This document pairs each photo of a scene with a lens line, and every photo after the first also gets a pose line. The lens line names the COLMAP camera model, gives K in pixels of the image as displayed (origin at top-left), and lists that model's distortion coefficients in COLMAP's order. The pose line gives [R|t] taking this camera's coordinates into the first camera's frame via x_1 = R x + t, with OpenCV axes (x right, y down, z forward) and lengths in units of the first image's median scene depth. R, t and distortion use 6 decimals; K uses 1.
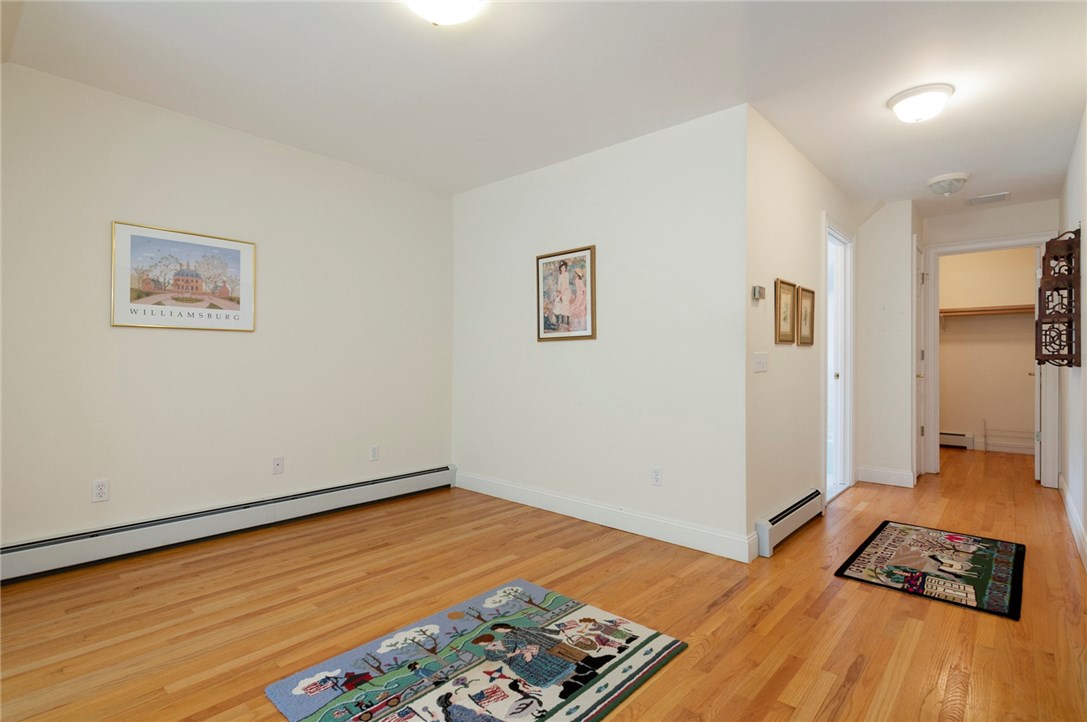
lens RADIAL K [[543.0, 0, 543.5], [0, 543.0, 361.0], [0, 0, 1]] dist [-0.015601, -0.000667]
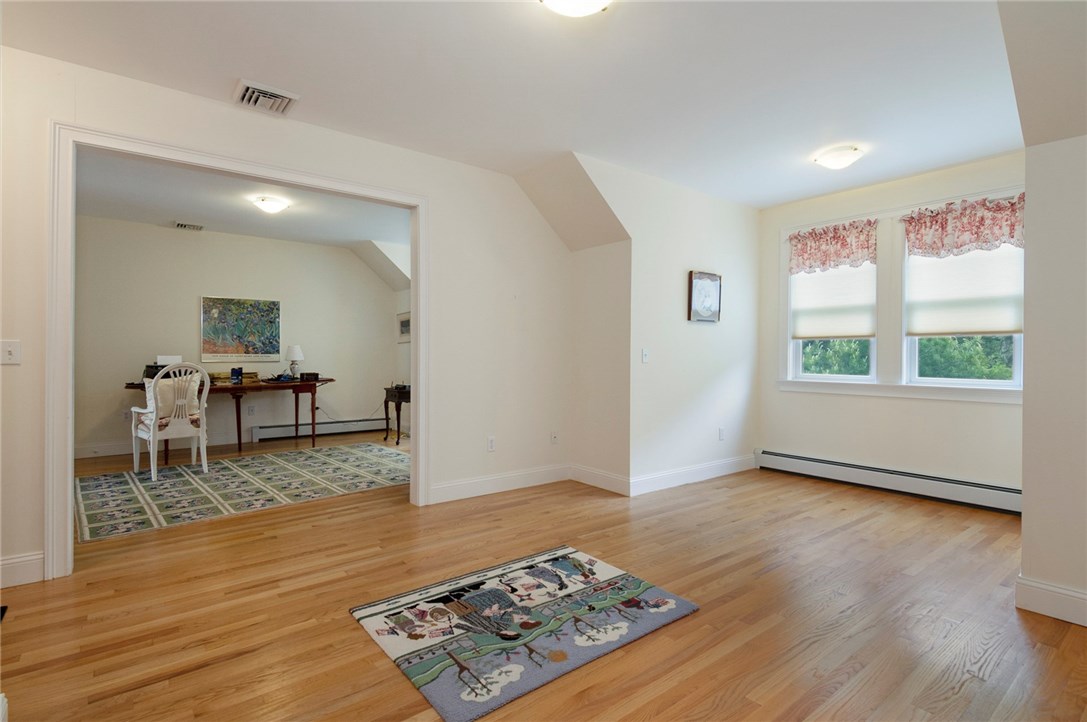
lens RADIAL K [[543.0, 0, 543.5], [0, 543.0, 361.0], [0, 0, 1]] dist [-0.015601, -0.000667]
pose [[-0.985898, -0.012635, 0.166871, -0.309582], [-0.010537, 0.999854, 0.013454, -0.004441], [-0.167017, 0.011506, -0.985887, 2.059282]]
